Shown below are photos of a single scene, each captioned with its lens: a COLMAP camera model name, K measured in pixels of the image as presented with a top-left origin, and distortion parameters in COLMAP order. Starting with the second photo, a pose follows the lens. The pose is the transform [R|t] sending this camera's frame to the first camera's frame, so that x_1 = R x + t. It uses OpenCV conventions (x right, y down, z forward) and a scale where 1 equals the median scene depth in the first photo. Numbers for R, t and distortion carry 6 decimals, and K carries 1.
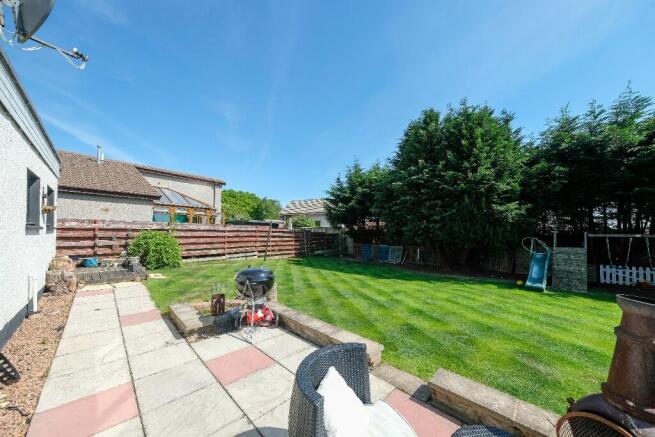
lens RADIAL K [[226.9, 0, 327.0], [0, 226.9, 233.3], [0, 0, 1]] dist [0.000074, 0.000006]
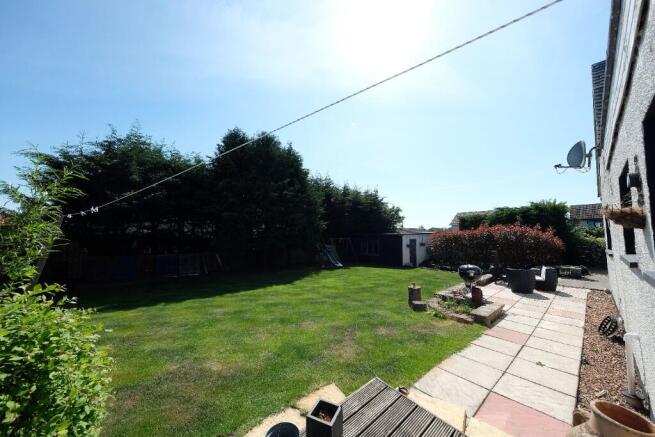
lens RADIAL K [[226.3, 0, 327.5], [0, 226.3, 218.5], [0, 0, 1]] dist [-0.000014, 0.000000]
pose [[0.086520, 0.057437, 0.994593, -0.904320], [0.002668, 0.998320, -0.057884, -0.044780], [-0.996247, 0.007662, 0.086221, 0.801745]]
